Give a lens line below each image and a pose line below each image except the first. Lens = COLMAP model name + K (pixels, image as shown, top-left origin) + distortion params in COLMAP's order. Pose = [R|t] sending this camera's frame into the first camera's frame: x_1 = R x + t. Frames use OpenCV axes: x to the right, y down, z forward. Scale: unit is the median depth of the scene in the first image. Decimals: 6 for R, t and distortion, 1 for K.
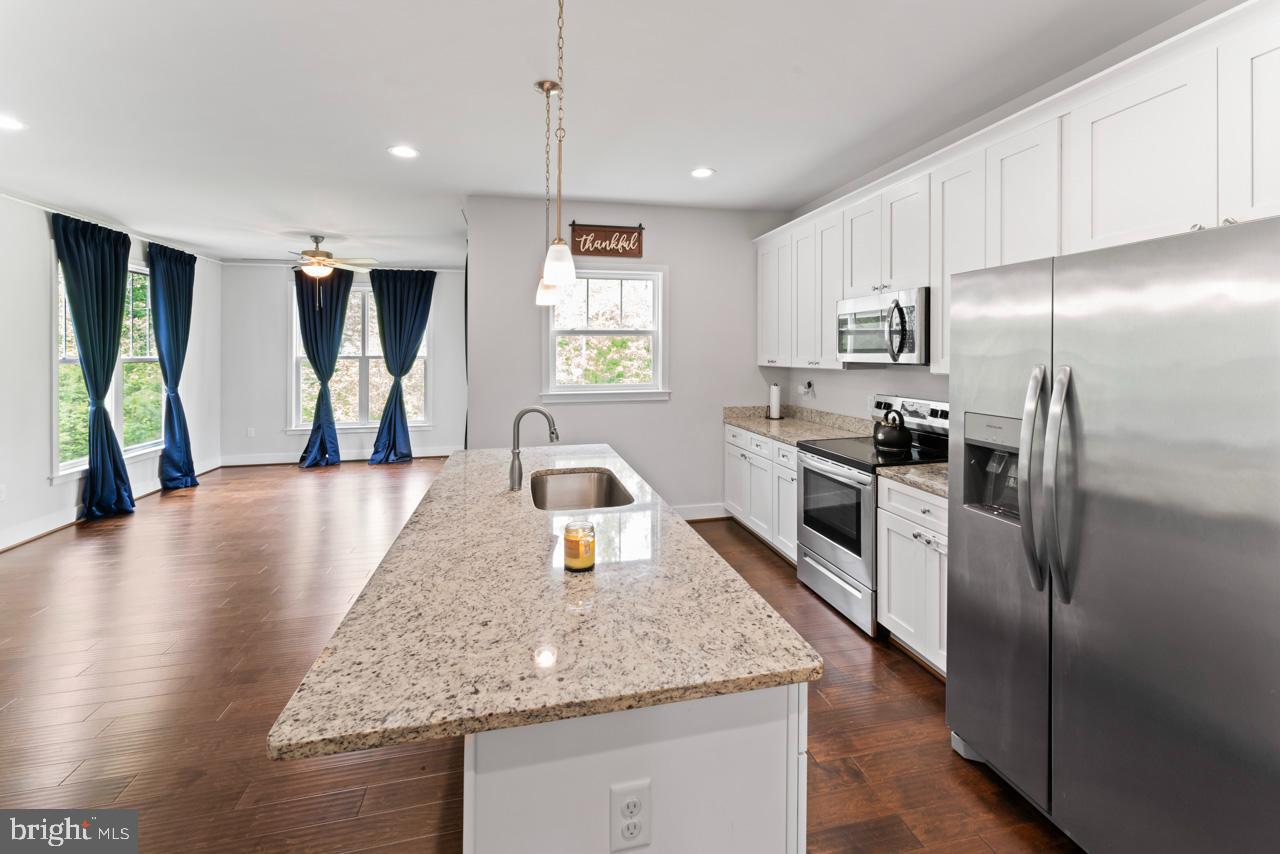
lens RADIAL K [[531.8, 0, 644.6], [0, 531.8, 362.7], [0, 0, 1]] dist [0.000488, 0.000036]
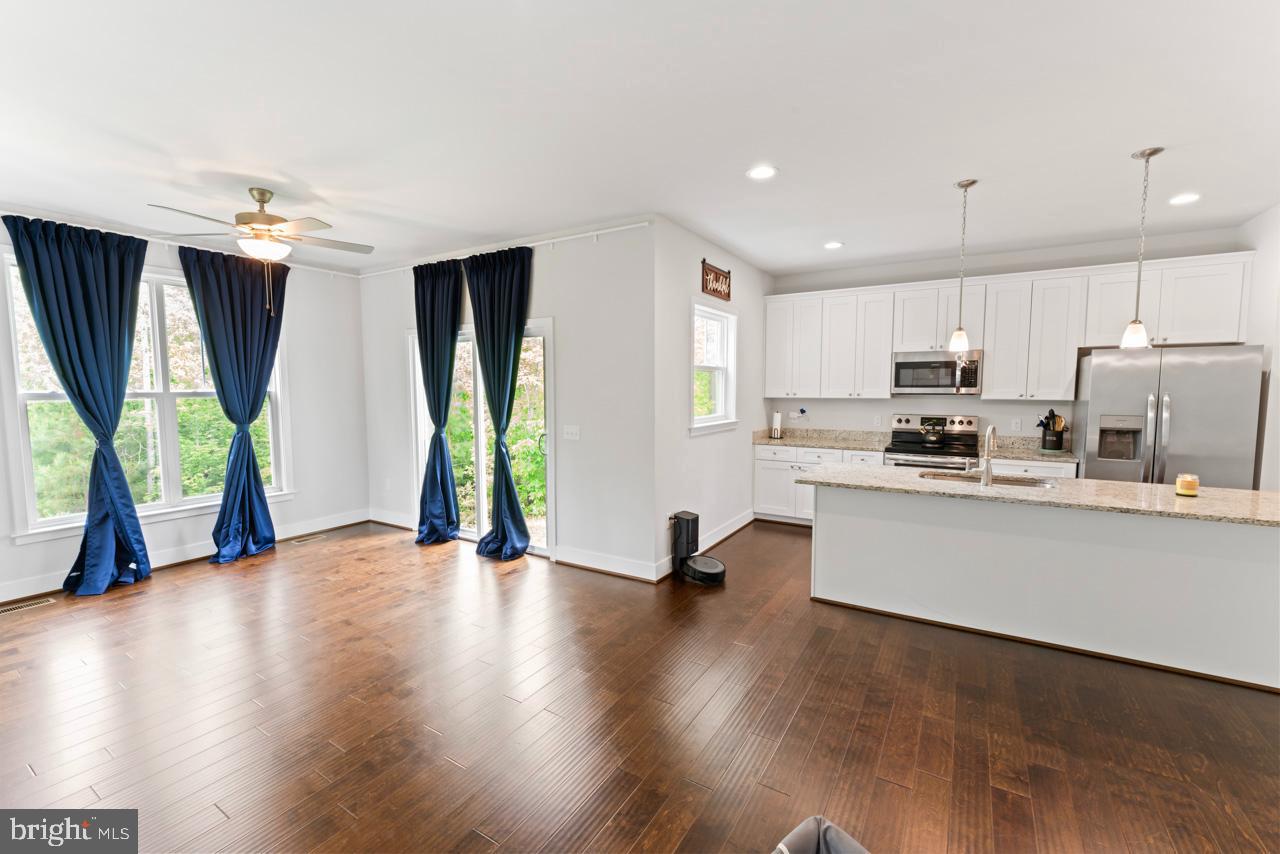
lens RADIAL K [[548.3, 0, 627.5], [0, 548.3, 428.0], [0, 0, 1]] dist [-0.003781, -0.000759]
pose [[0.707399, -0.051411, 0.704942, -0.887158], [0.010982, 0.998030, 0.061766, -0.005199], [-0.706729, -0.035951, 0.706571, 0.298200]]
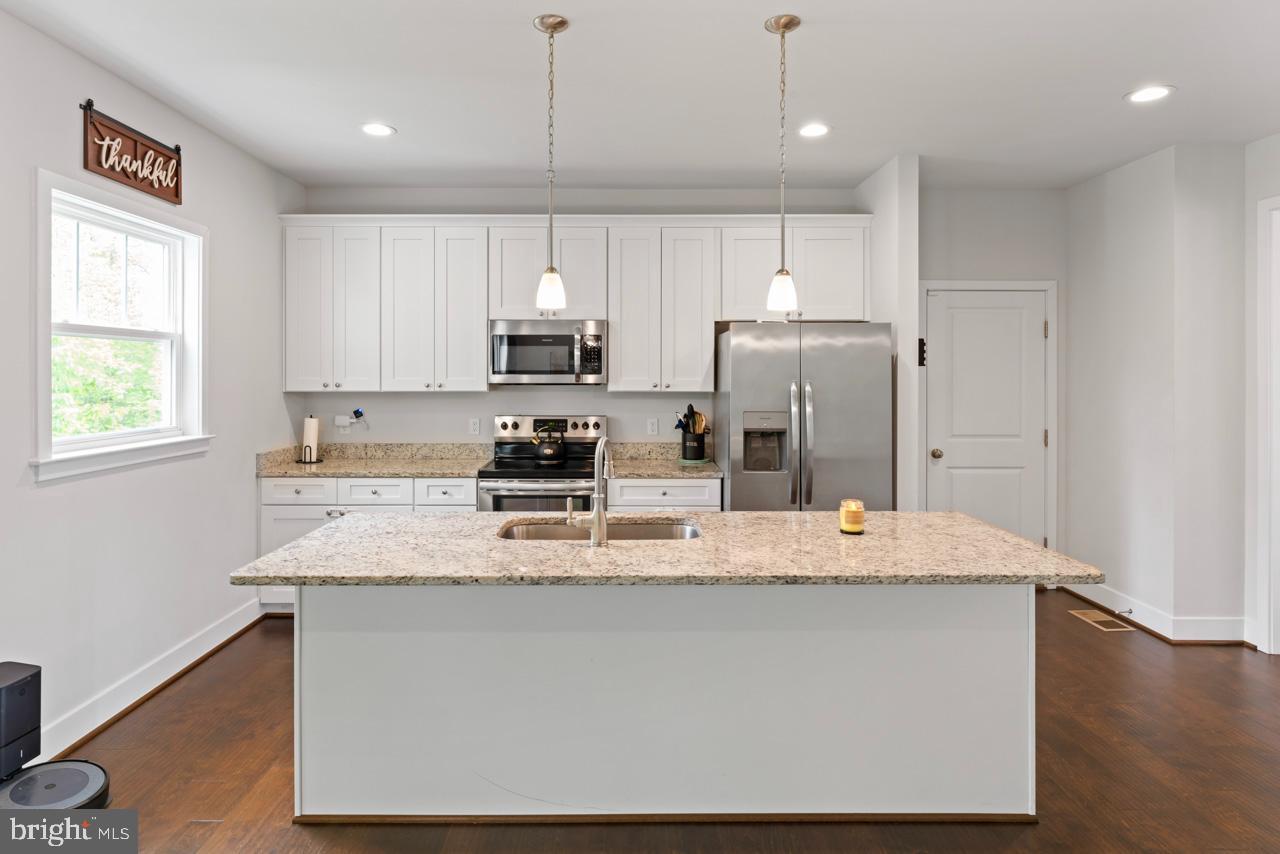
lens RADIAL K [[707.8, 0, 632.7], [0, 707.8, 369.9], [0, 0, 1]] dist [0.000864, -0.000361]
pose [[0.213611, 0.011845, 0.976847, -0.581417], [0.014176, 0.999784, -0.015223, -0.001716], [-0.976816, 0.017099, 0.213397, 0.329681]]
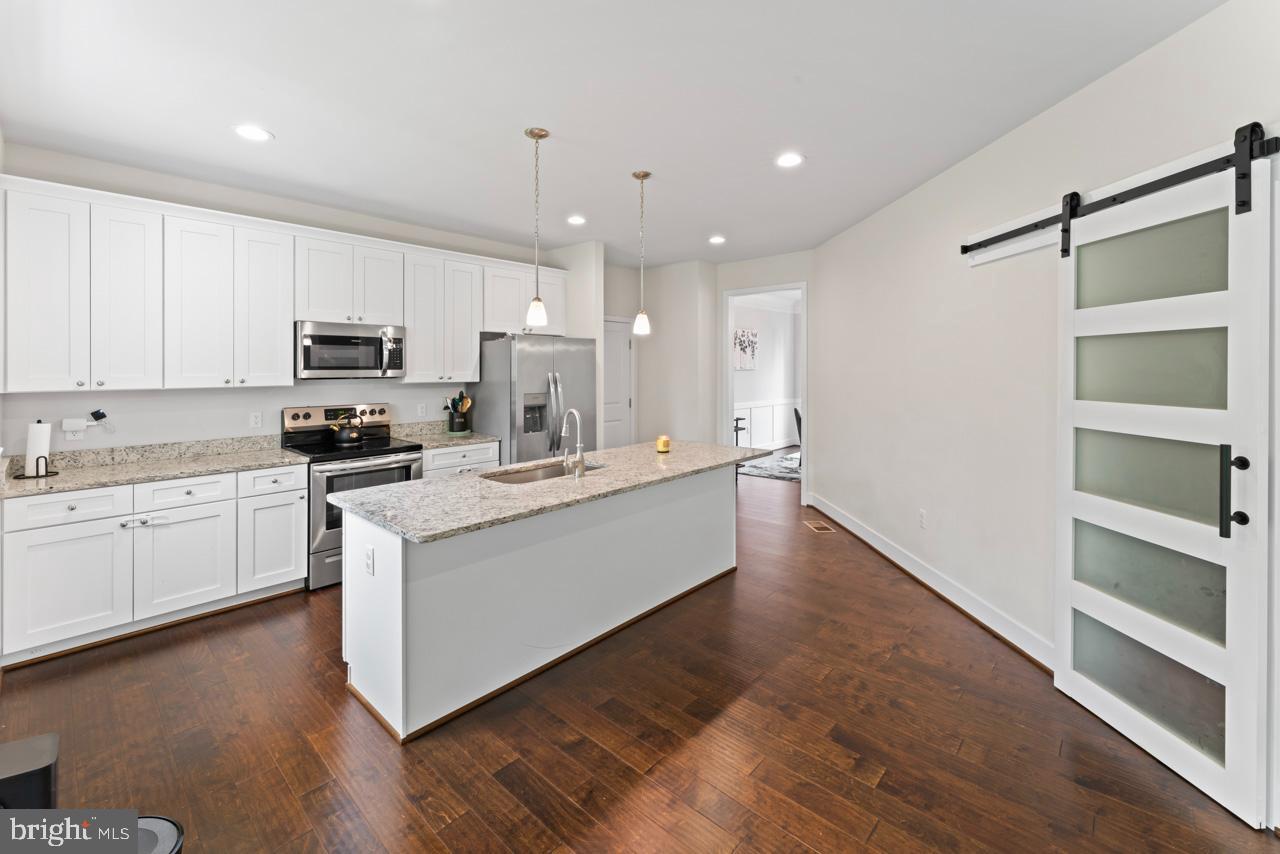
lens RADIAL K [[531.8, 0, 644.6], [0, 531.8, 362.7], [0, 0, 1]] dist [0.000488, 0.000036]
pose [[-0.583985, 0.016244, 0.811602, -0.626361], [0.019843, 0.999787, -0.005733, -0.008601], [-0.811522, 0.012757, -0.584183, 0.740630]]
